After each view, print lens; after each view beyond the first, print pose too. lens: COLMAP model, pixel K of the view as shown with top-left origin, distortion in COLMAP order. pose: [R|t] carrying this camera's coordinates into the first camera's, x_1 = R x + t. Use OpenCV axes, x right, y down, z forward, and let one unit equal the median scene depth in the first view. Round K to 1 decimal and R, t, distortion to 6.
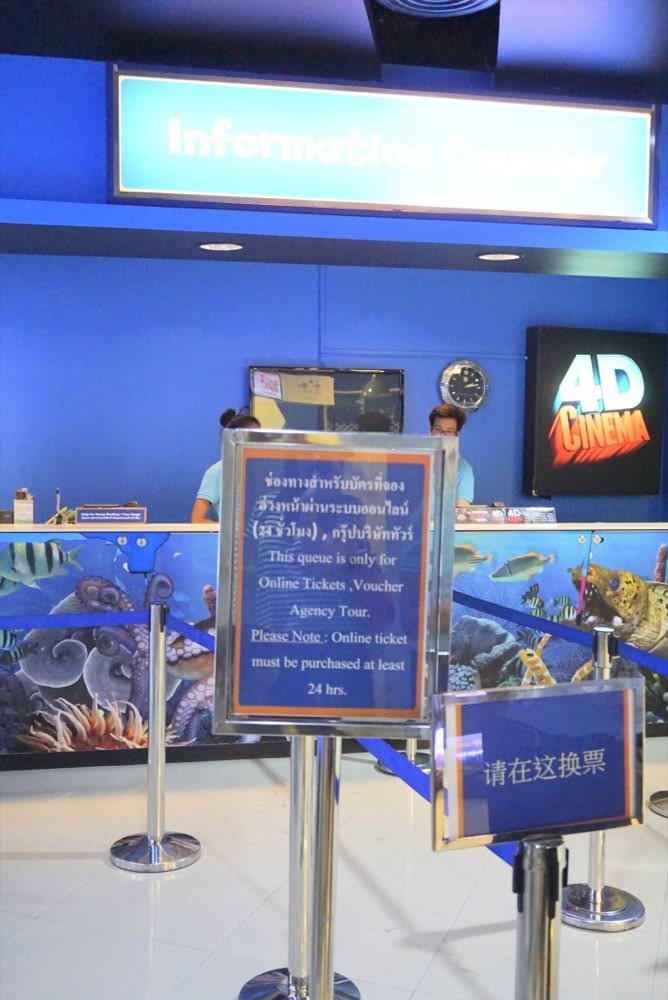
lens RADIAL K [[1085.3, 0, 334.0], [0, 1085.3, 500.0], [0, 0, 1]] dist [-0.000607, 0.006494]
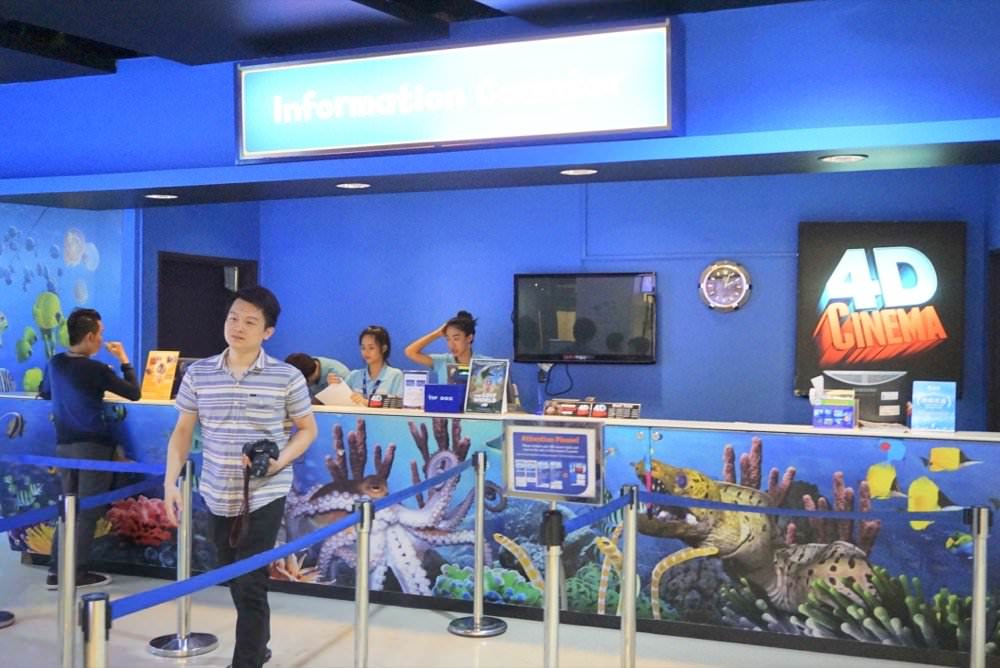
lens RADIAL K [[1067.3, 0, 500.0], [0, 1067.3, 334.0], [0, 0, 1]] dist [-0.013609, -0.013554]
pose [[0.834582, -0.002504, -0.550878, 0.663971], [-0.029142, 0.998389, -0.048689, -0.006426], [0.550113, 0.056688, 0.833164, 0.069759]]
